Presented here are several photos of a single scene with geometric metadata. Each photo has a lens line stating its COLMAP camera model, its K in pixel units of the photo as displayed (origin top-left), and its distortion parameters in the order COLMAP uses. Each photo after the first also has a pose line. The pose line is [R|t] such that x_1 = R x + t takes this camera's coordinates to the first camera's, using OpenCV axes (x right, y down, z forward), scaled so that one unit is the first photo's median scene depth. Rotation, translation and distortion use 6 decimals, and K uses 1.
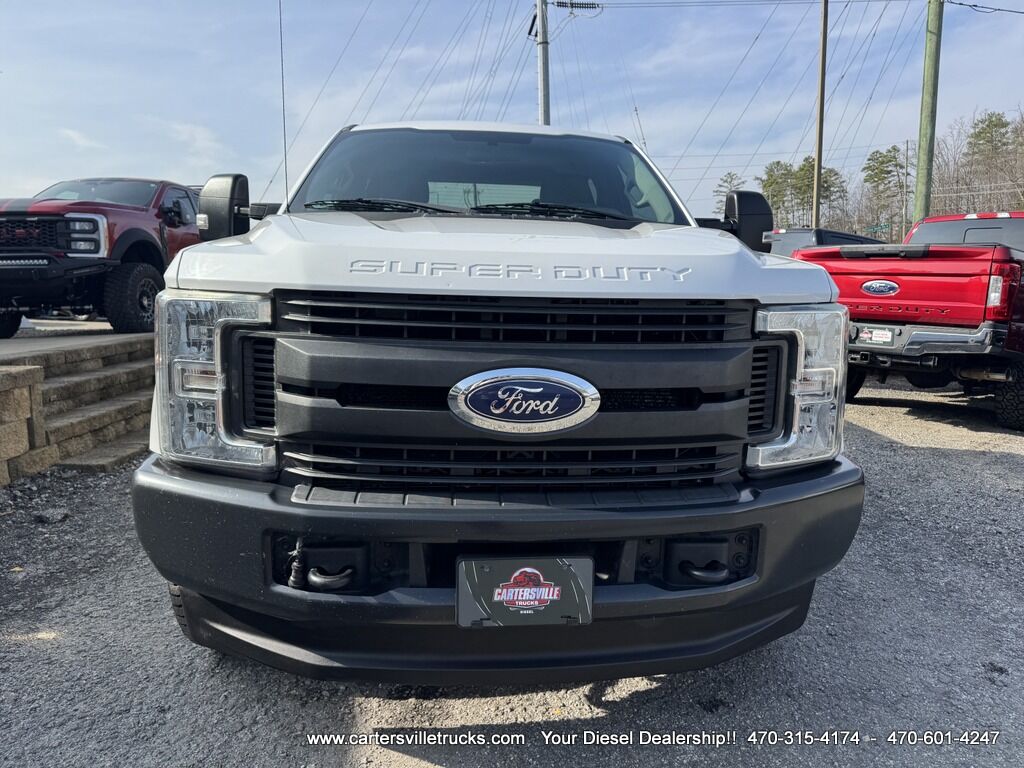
lens RADIAL K [[728.0, 0, 518.4], [0, 728.0, 383.7], [0, 0, 1]] dist [0.094783, -0.107497]
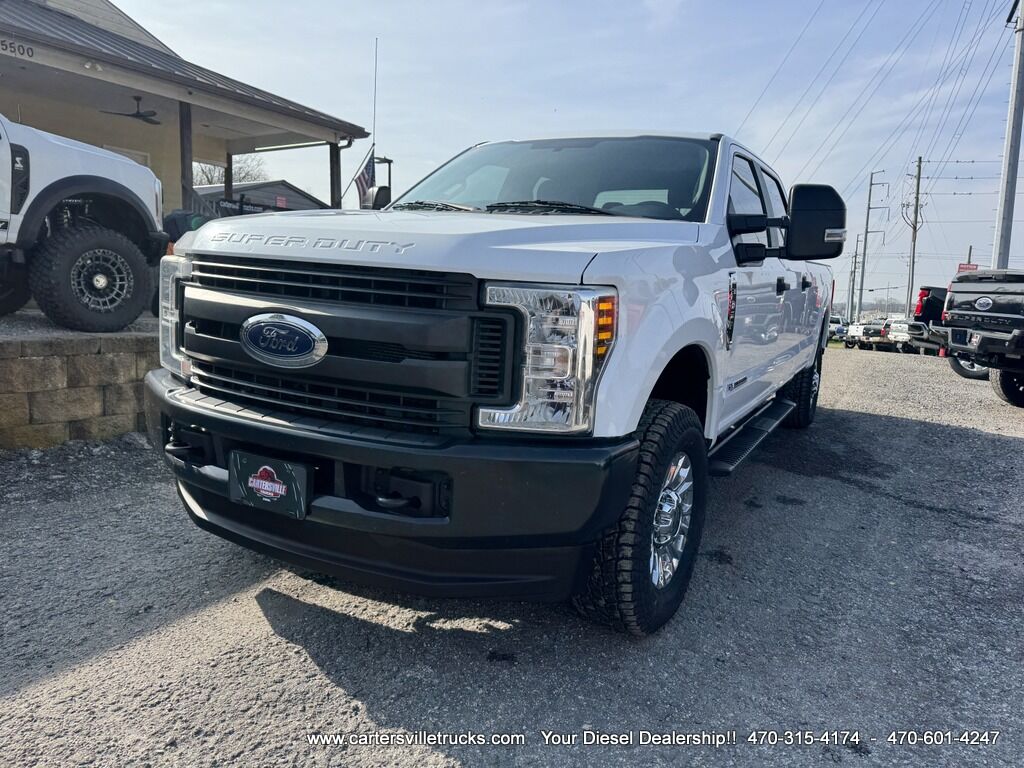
lens RADIAL K [[728.0, 0, 518.4], [0, 728.0, 383.7], [0, 0, 1]] dist [0.094783, -0.107497]
pose [[0.832428, 0.111373, -0.542826, 0.948618], [-0.125211, 0.992063, 0.011531, 0.028359], [0.539802, 0.058369, 0.839766, 0.106783]]
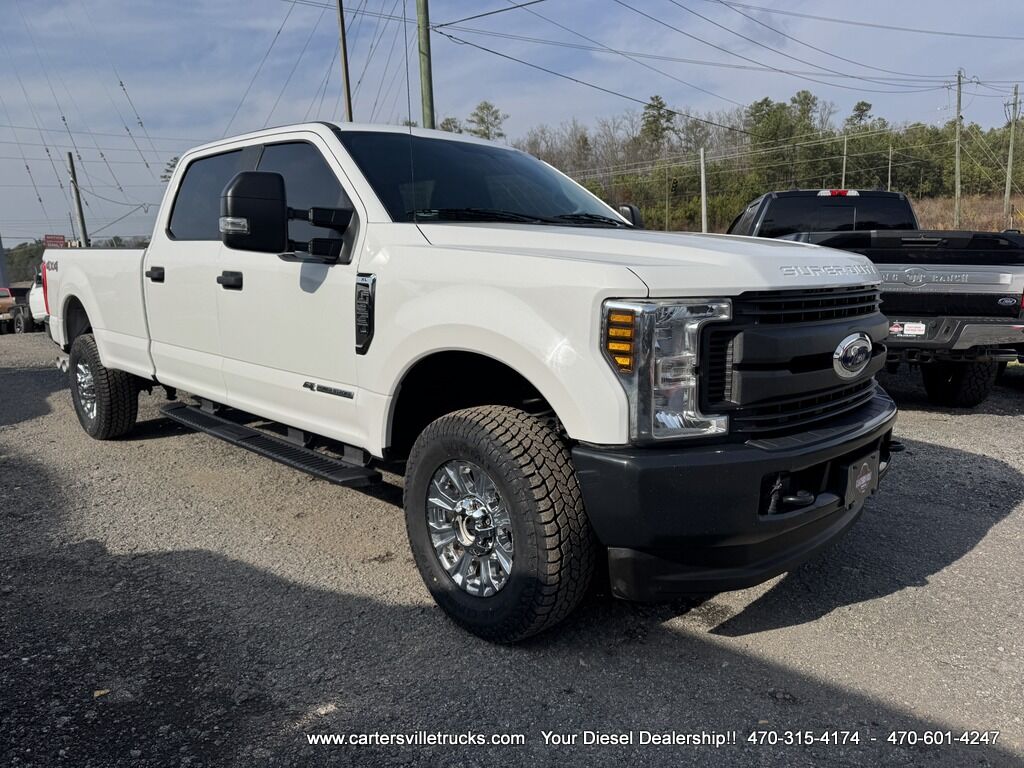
lens RADIAL K [[728.0, 0, 518.4], [0, 728.0, 383.7], [0, 0, 1]] dist [0.094783, -0.107497]
pose [[0.755751, -0.134919, 0.640809, -1.310595], [0.125252, 0.990262, 0.060777, -0.086067], [-0.642769, 0.034331, 0.765290, 0.237716]]
